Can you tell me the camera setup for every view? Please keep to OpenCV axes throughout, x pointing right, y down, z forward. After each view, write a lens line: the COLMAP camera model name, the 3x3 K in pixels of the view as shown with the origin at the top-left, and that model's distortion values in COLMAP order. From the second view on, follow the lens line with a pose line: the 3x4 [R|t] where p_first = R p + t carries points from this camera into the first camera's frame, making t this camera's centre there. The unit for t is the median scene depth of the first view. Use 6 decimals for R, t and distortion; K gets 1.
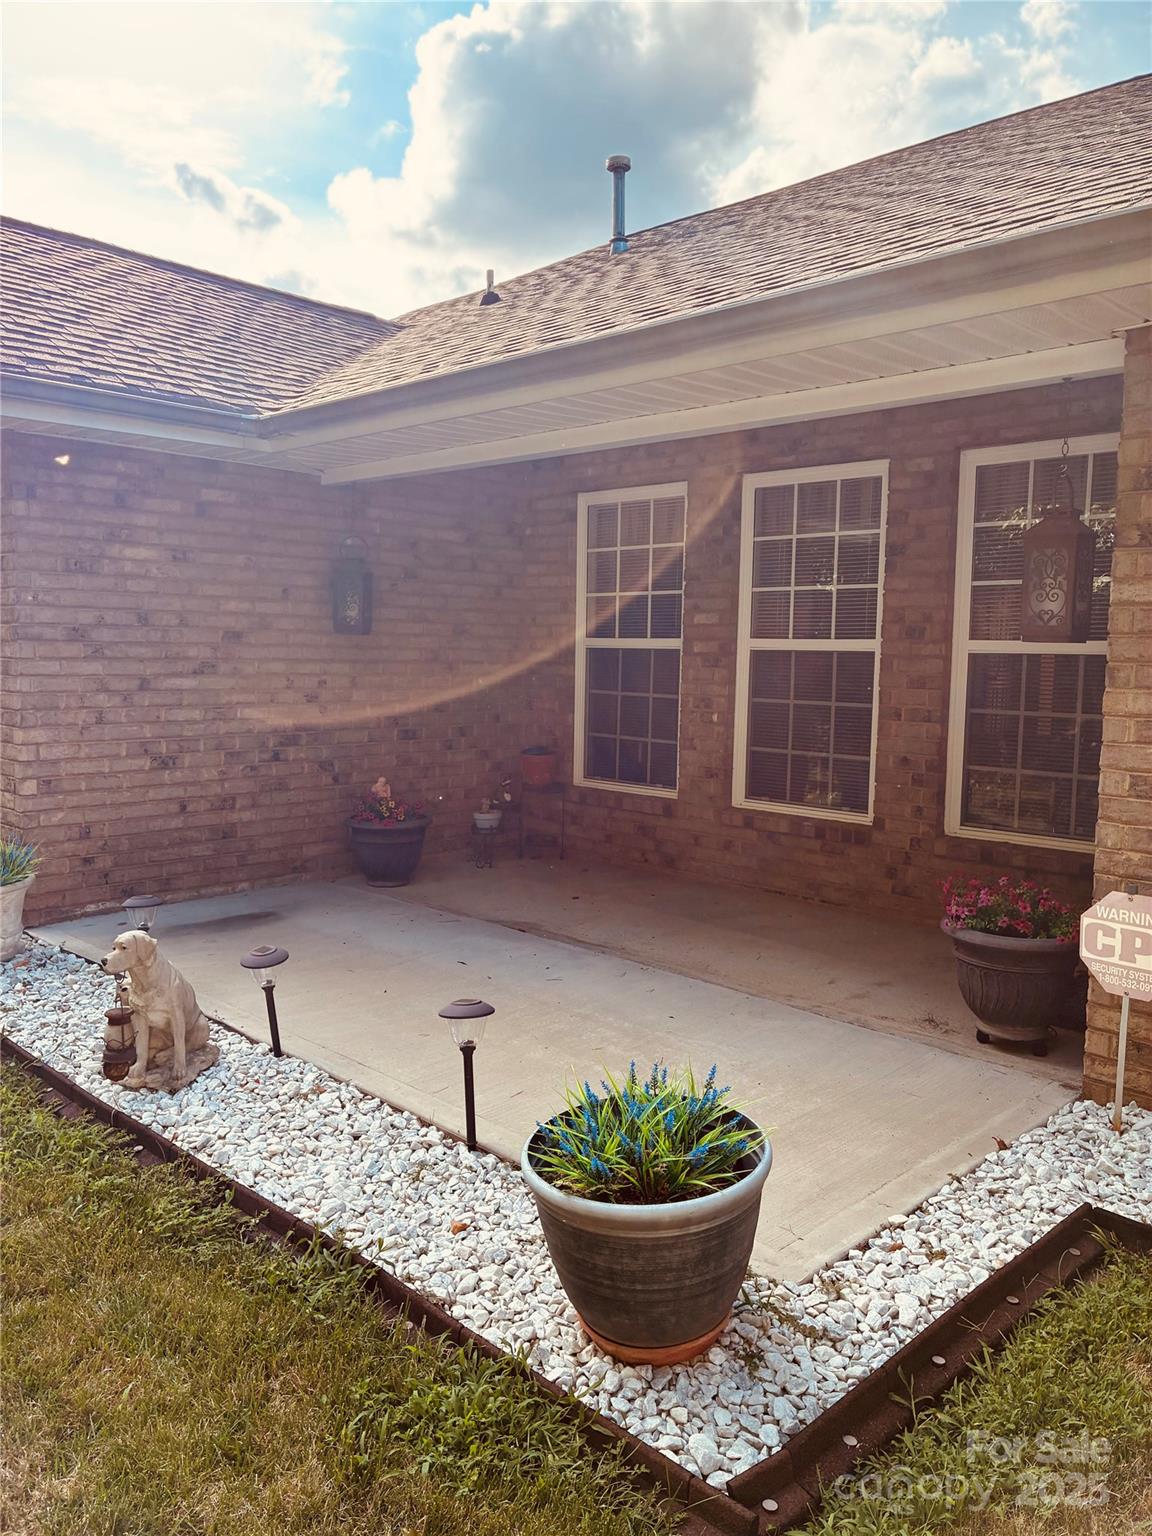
lens RADIAL K [[1160.9, 0, 581.0], [0, 1160.9, 735.5], [0, 0, 1]] dist [0.037171, -0.049676]
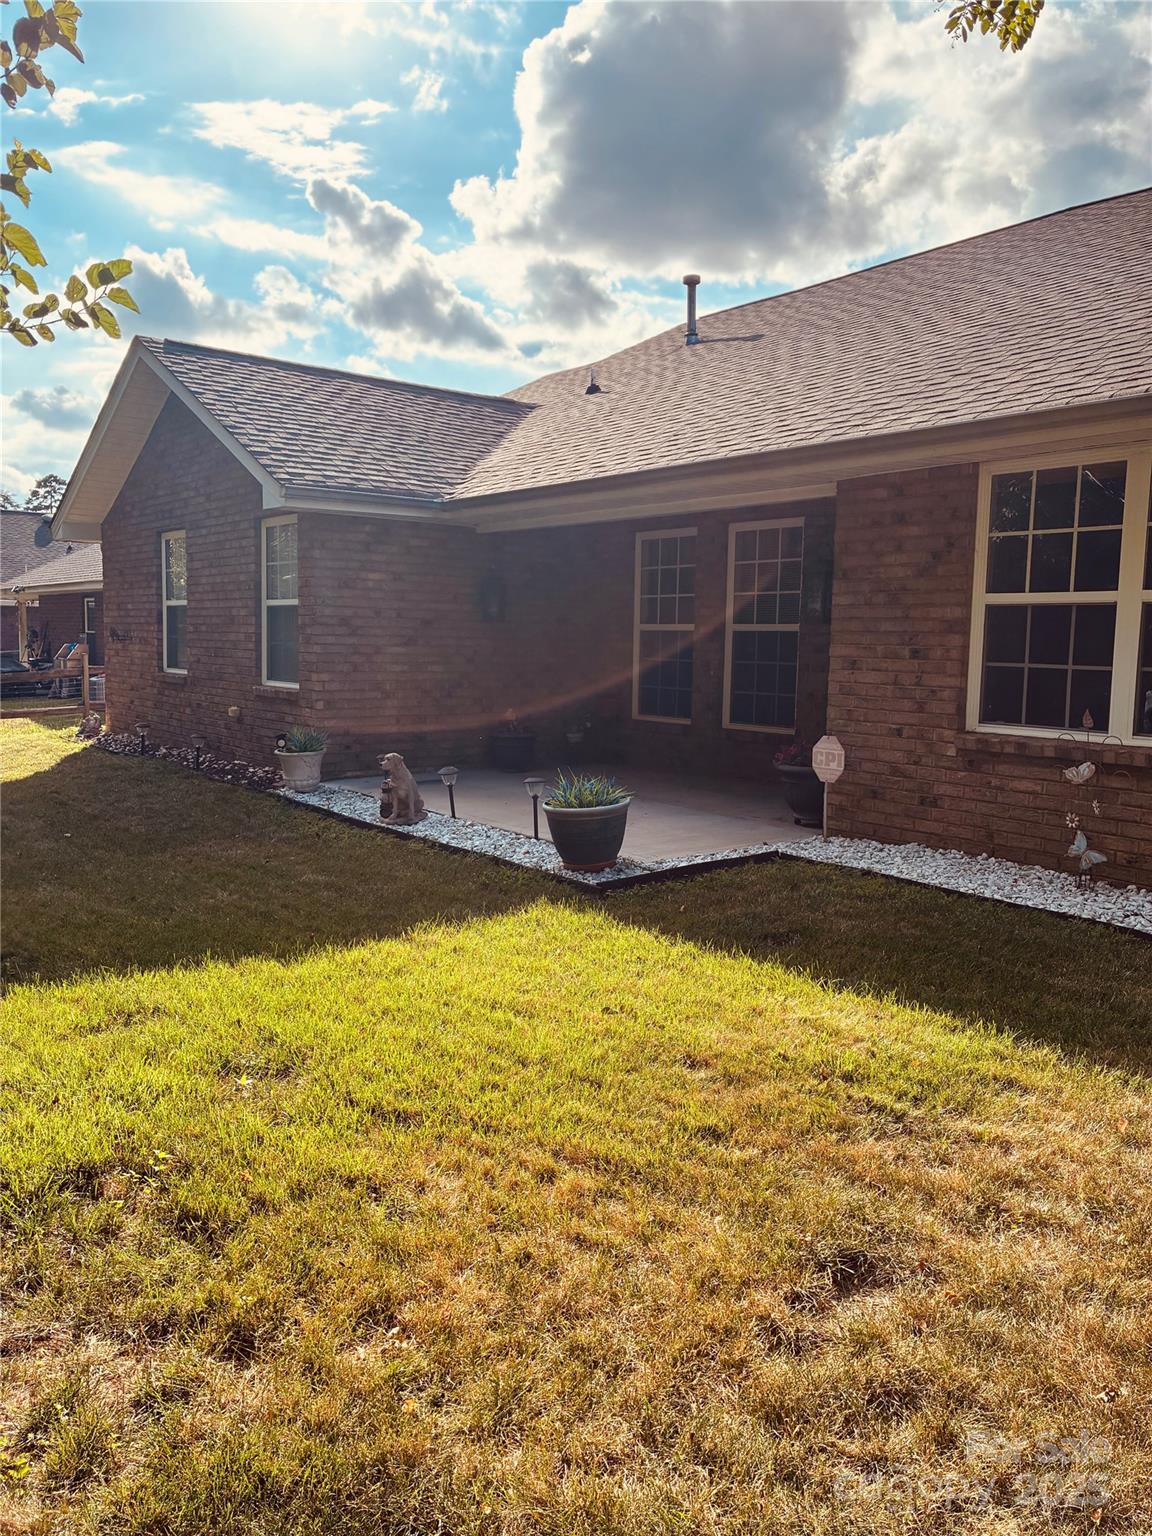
lens RADIAL K [[1160.9, 0, 577.1], [0, 1160.9, 766.5], [0, 0, 1]] dist [0.037171, -0.049676]
pose [[0.991171, 0.015344, -0.131697, 0.164925], [-0.011115, 0.999400, 0.032790, 0.072914], [0.132121, -0.031037, 0.990748, -0.732907]]
